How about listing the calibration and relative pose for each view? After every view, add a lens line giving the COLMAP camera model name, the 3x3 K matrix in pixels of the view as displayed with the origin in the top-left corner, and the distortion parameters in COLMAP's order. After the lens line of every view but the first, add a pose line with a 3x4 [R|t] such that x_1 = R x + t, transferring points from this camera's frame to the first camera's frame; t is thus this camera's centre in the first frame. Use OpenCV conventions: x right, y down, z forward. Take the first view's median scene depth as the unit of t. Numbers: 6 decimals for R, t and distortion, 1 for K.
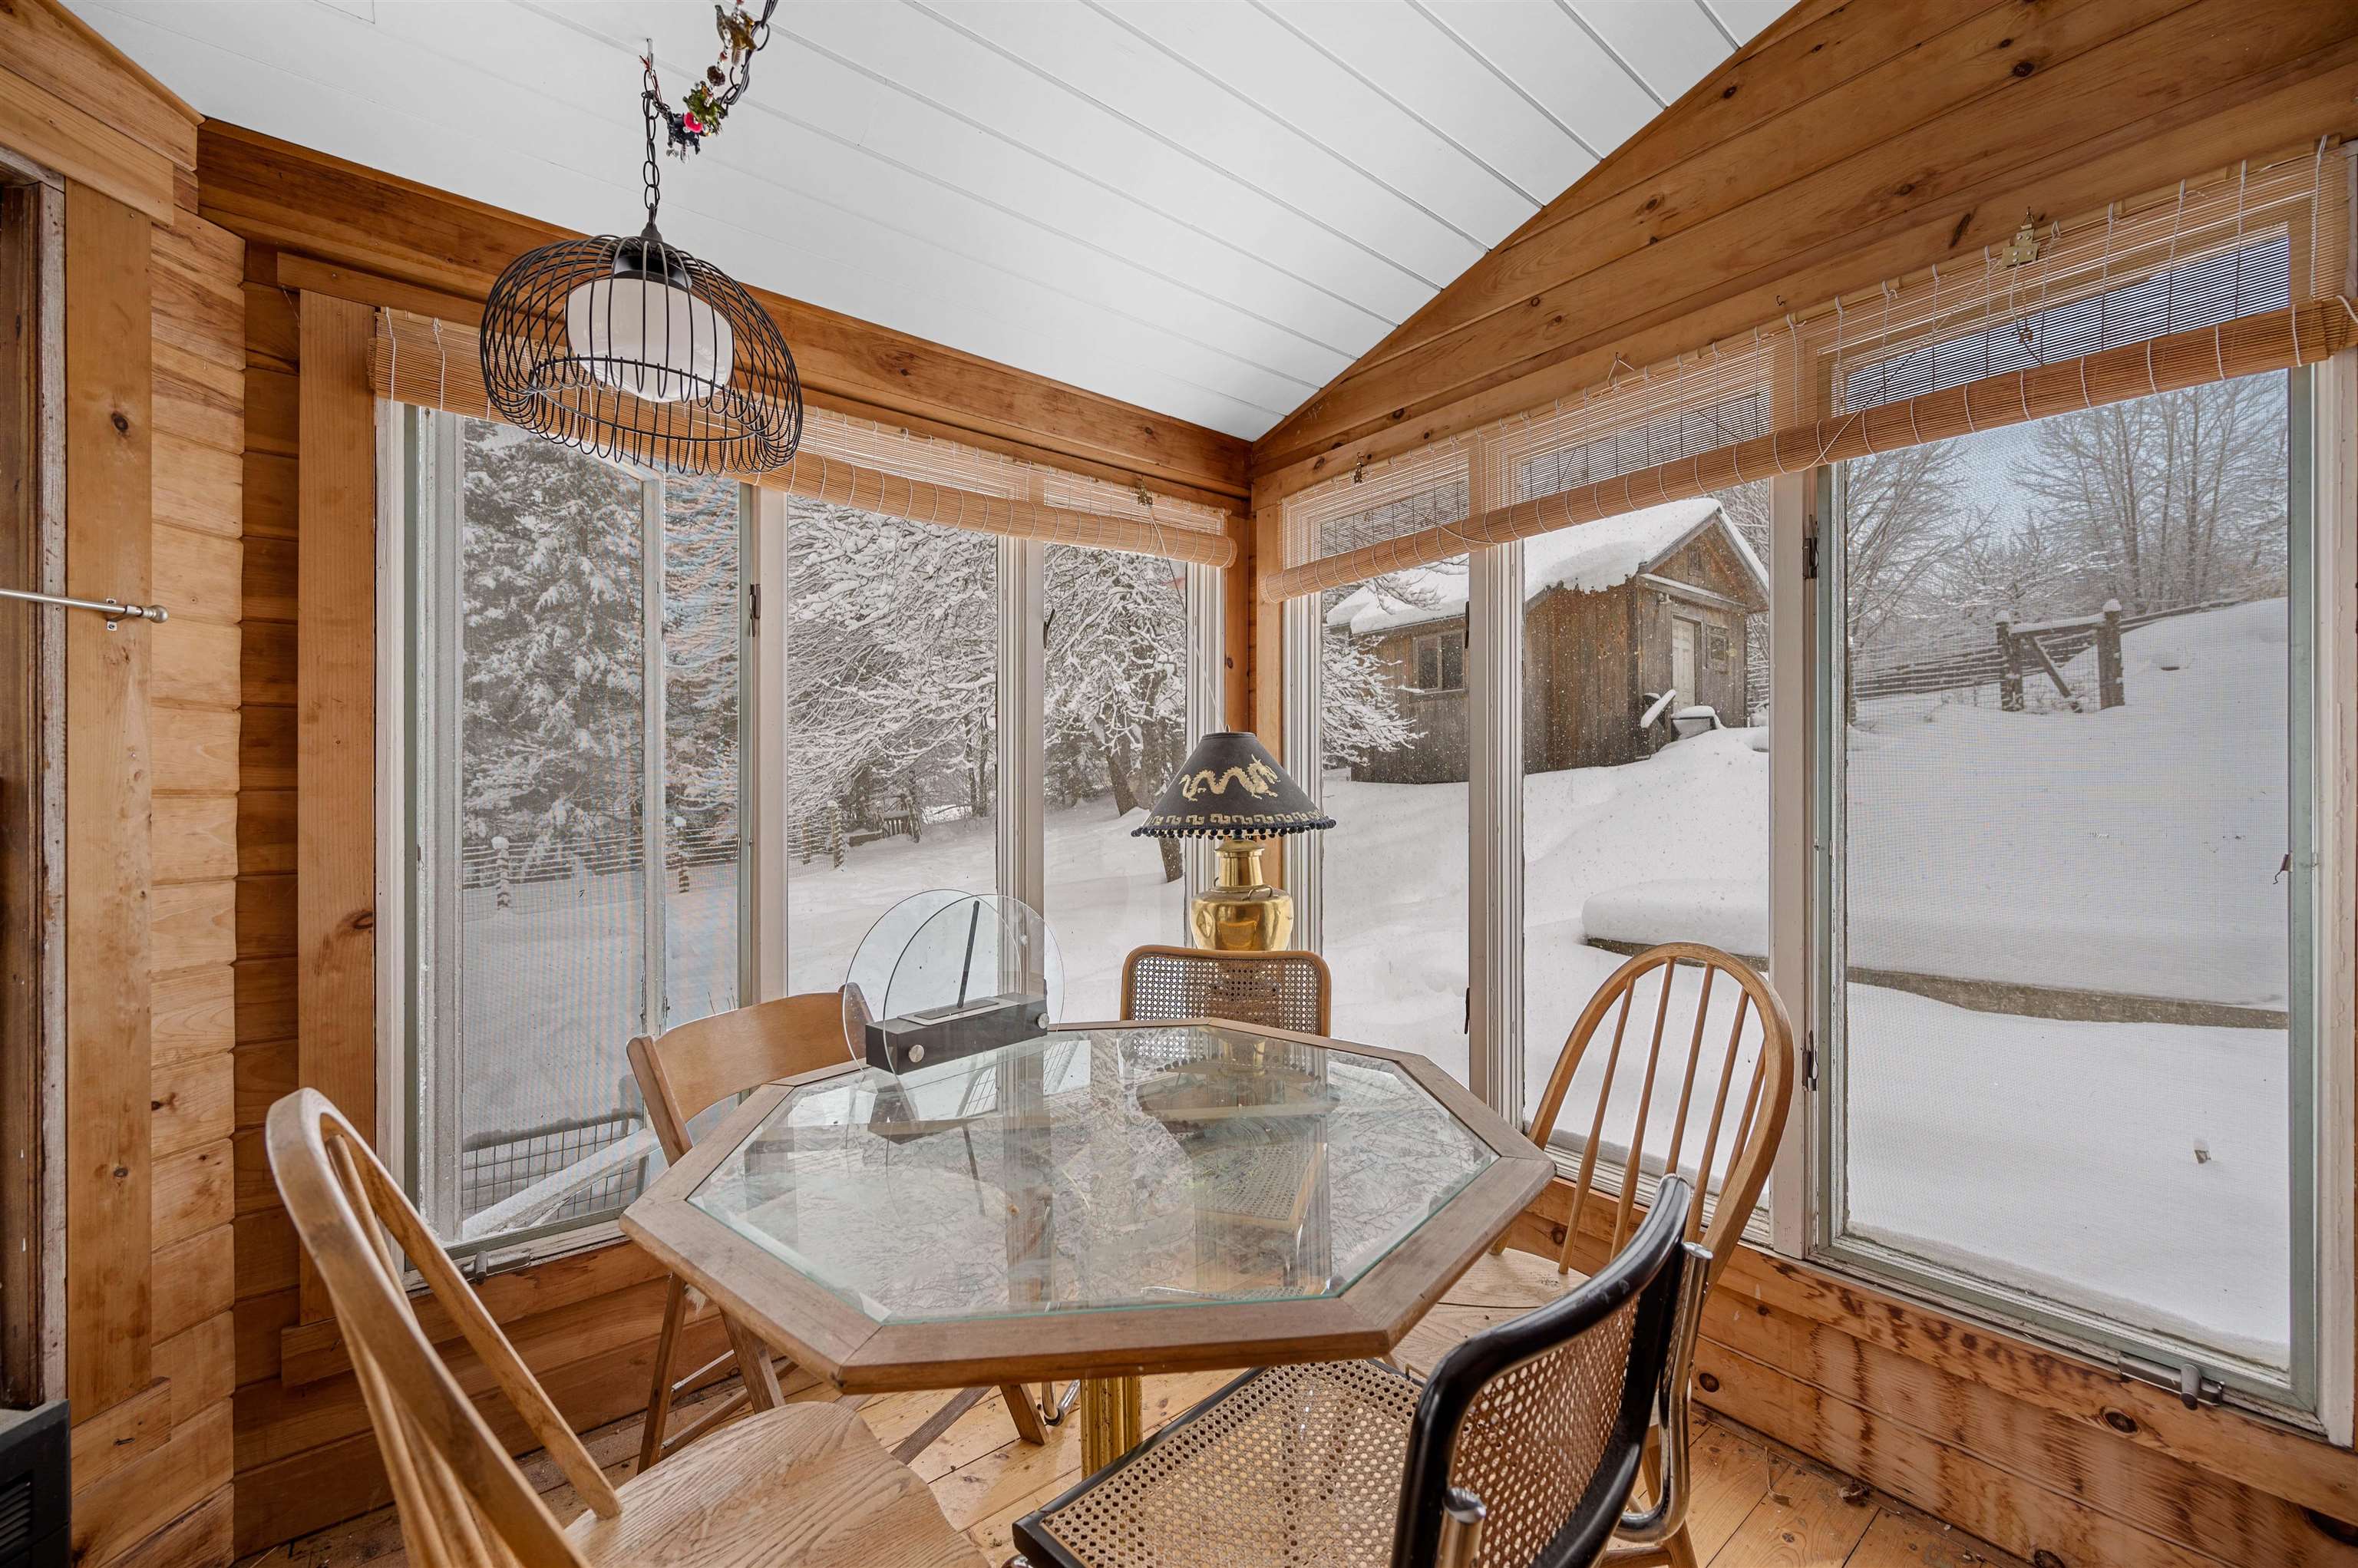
lens RADIAL K [[932.0, 0, 1178.6], [0, 932.0, 797.3], [0, 0, 1]] dist [-0.002113, -0.000318]
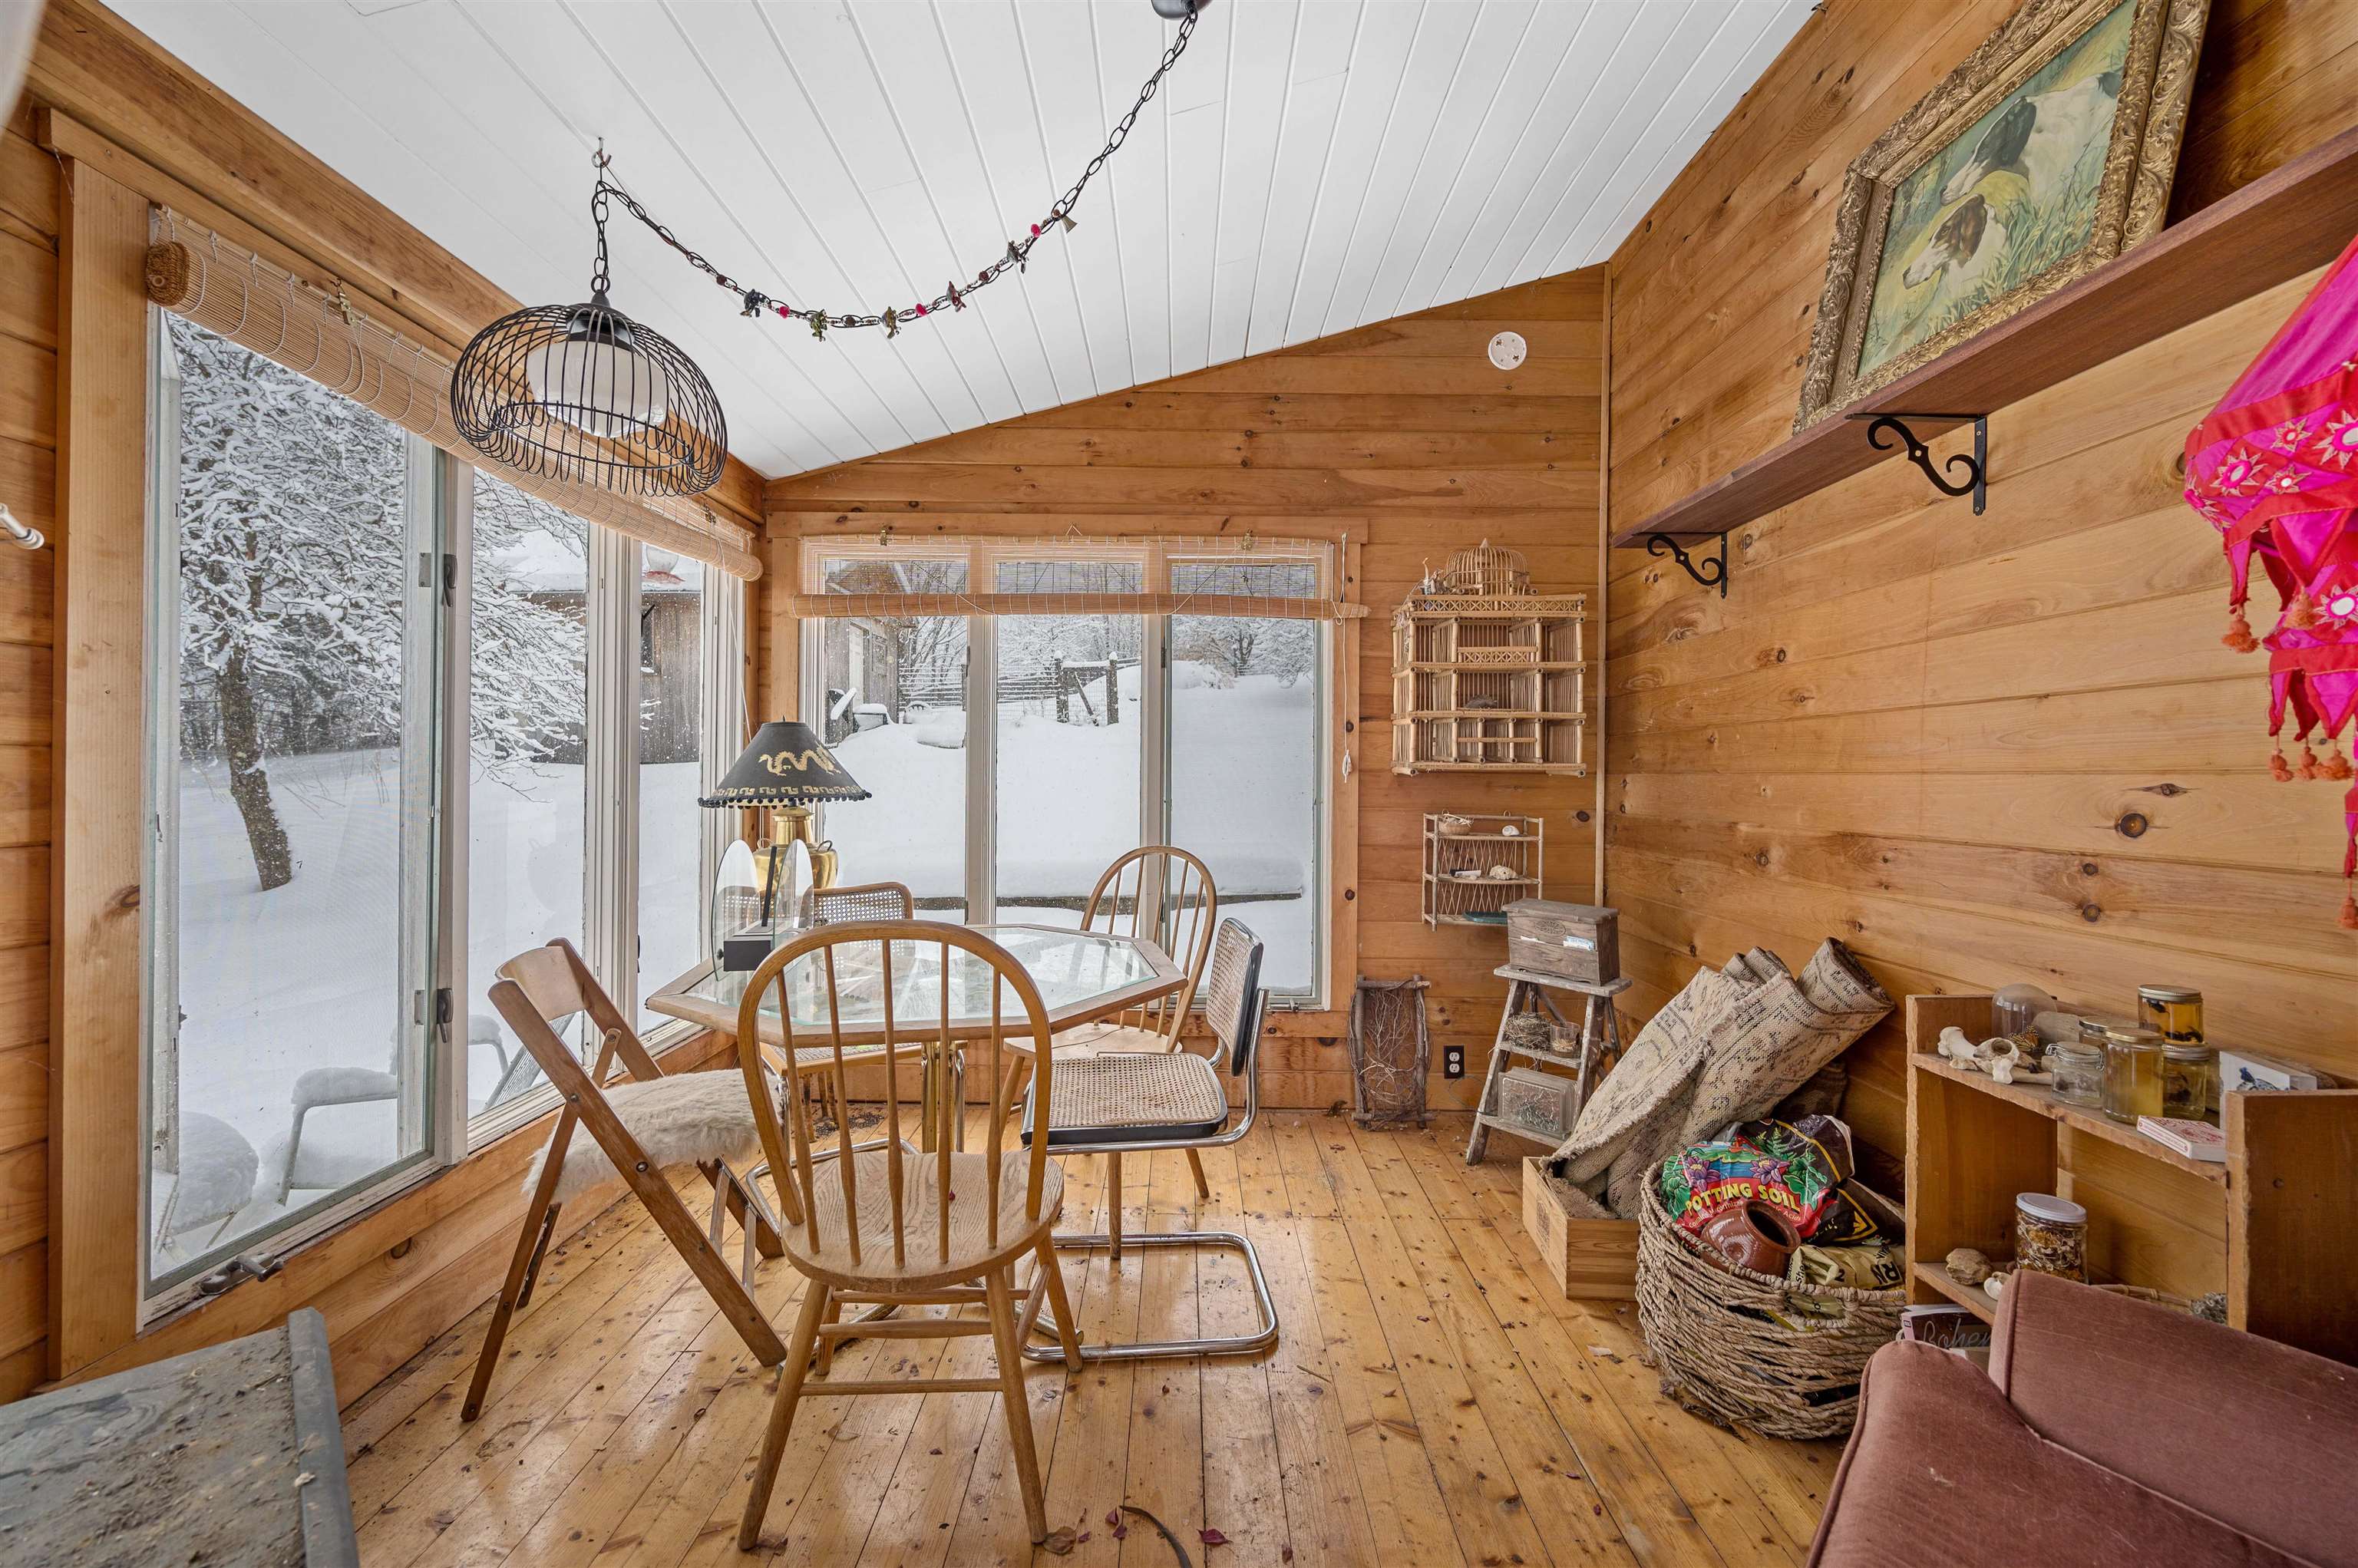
lens RADIAL K [[932.0, 0, 1192.2], [0, 932.0, 778.4], [0, 0, 1]] dist [-0.002113, -0.000318]
pose [[0.618740, 0.010505, 0.785525, -0.662051], [-0.007505, 0.999944, -0.007462, 0.013456], [-0.785560, -0.001278, 0.618785, -0.226219]]
